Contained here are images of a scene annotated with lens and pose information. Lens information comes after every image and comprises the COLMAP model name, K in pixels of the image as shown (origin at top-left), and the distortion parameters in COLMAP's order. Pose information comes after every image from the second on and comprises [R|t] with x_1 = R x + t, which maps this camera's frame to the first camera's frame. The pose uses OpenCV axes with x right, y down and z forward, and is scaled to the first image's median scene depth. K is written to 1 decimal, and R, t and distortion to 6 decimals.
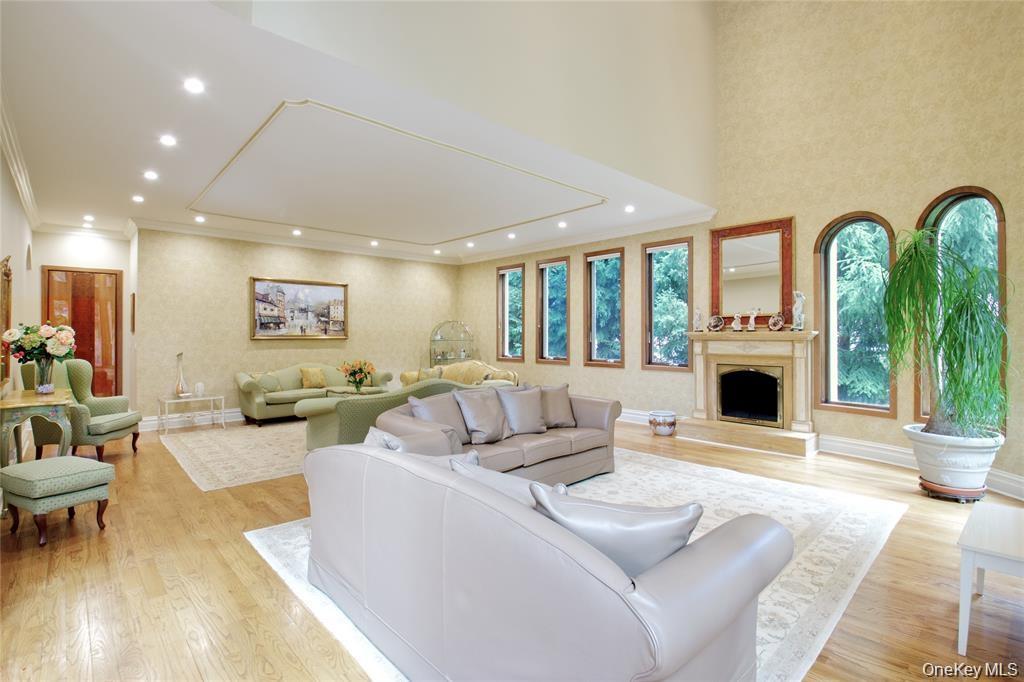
lens RADIAL K [[476.5, 0, 508.1], [0, 476.5, 331.6], [0, 0, 1]] dist [0.010915, -0.021897]
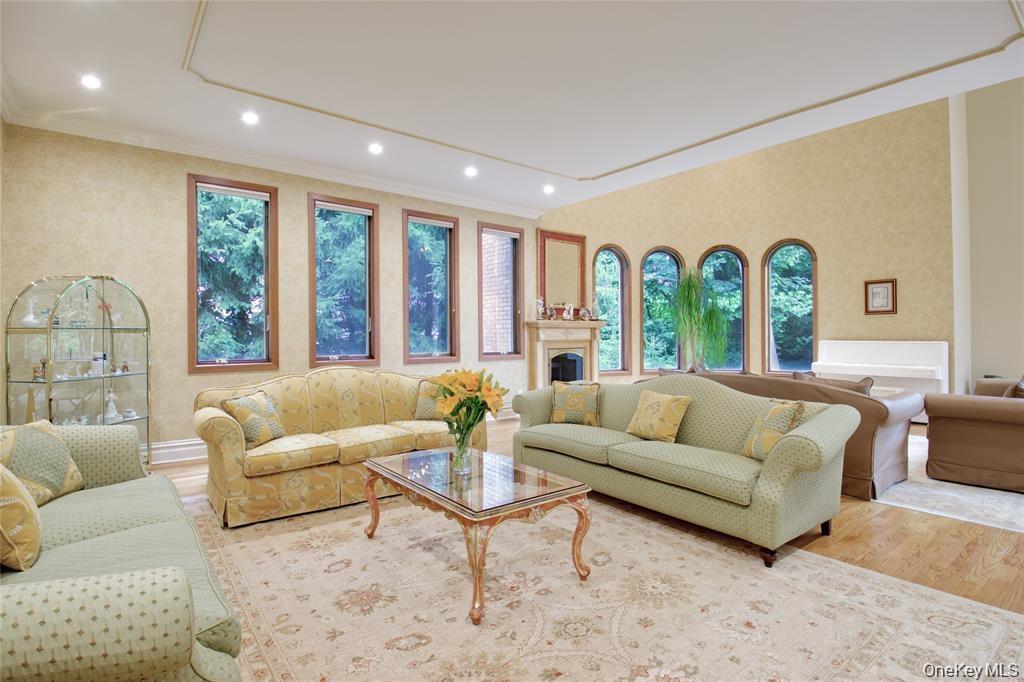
lens RADIAL K [[518.3, 0, 514.0], [0, 518.3, 314.2], [0, 0, 1]] dist [-0.000441, -0.000327]
pose [[0.071239, 0.007551, 0.997431, -0.771269], [-0.035413, 0.999360, -0.005036, -0.005605], [-0.996830, -0.034963, 0.071460, 0.957106]]
